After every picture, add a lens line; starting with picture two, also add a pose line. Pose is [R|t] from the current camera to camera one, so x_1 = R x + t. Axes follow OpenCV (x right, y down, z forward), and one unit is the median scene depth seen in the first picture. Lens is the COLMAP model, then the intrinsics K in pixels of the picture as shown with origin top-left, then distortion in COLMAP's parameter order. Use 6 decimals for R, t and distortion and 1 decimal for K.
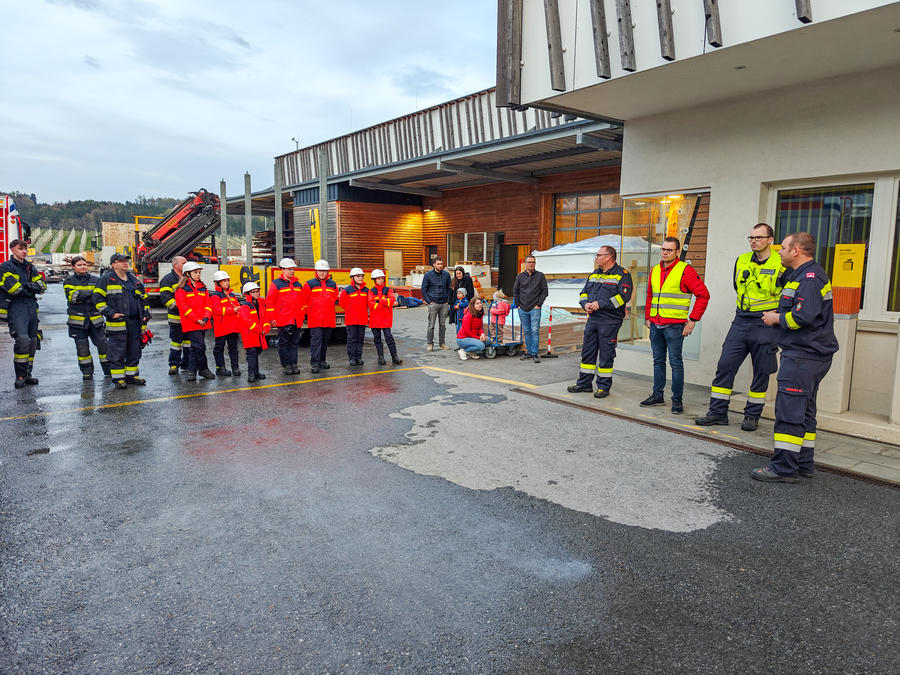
lens RADIAL K [[630.7, 0, 455.6], [0, 630.7, 335.2], [0, 0, 1]] dist [0.052251, -0.039863]
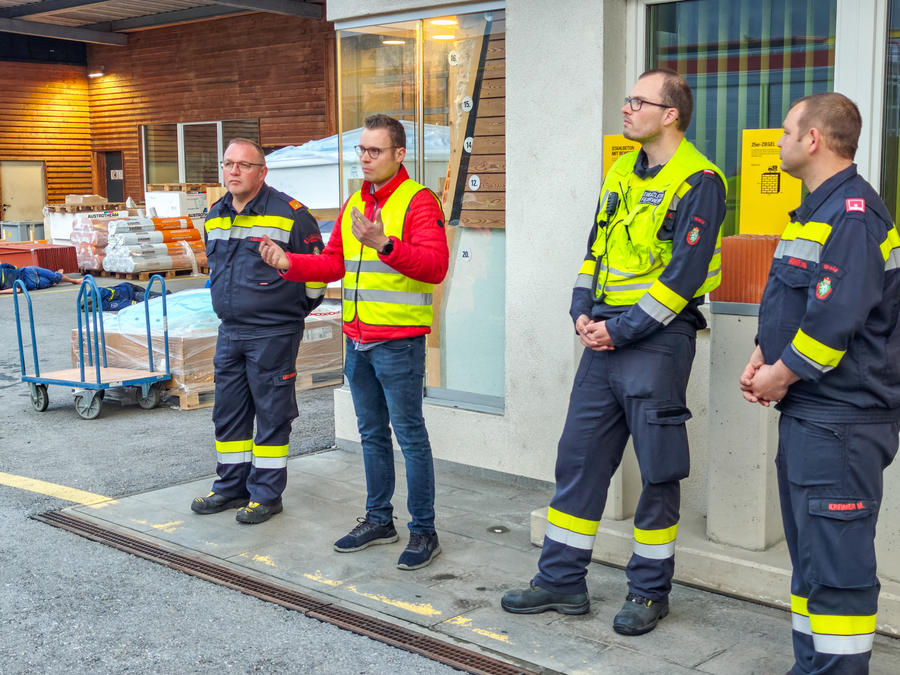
lens RADIAL K [[1254.7, 0, 447.8], [0, 1254.7, 337.0], [0, 0, 1]] dist [0.022462, 0.000000]
pose [[0.988474, -0.033363, 0.147669, 0.230639], [0.032523, 0.999438, 0.008094, -0.021425], [-0.147856, -0.003199, 0.989004, 0.201263]]
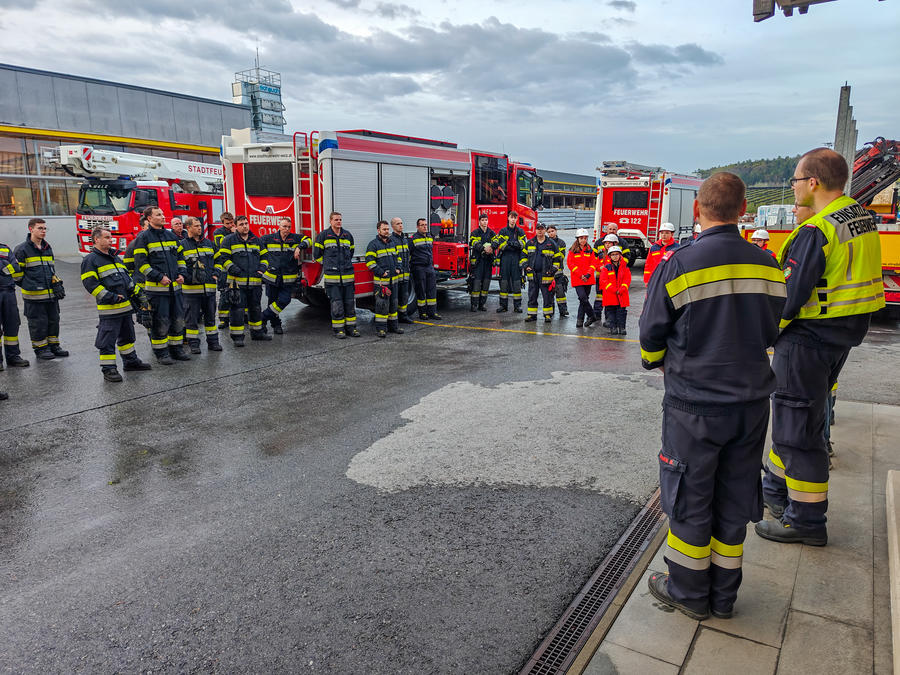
lens RADIAL K [[630.7, 0, 456.3], [0, 630.7, 333.7], [0, 0, 1]] dist [0.052251, -0.039863]
pose [[0.317889, 0.150682, -0.936078, 0.759860], [-0.091449, 0.987560, 0.127914, -0.054417], [0.943707, 0.044941, 0.327714, 0.425333]]
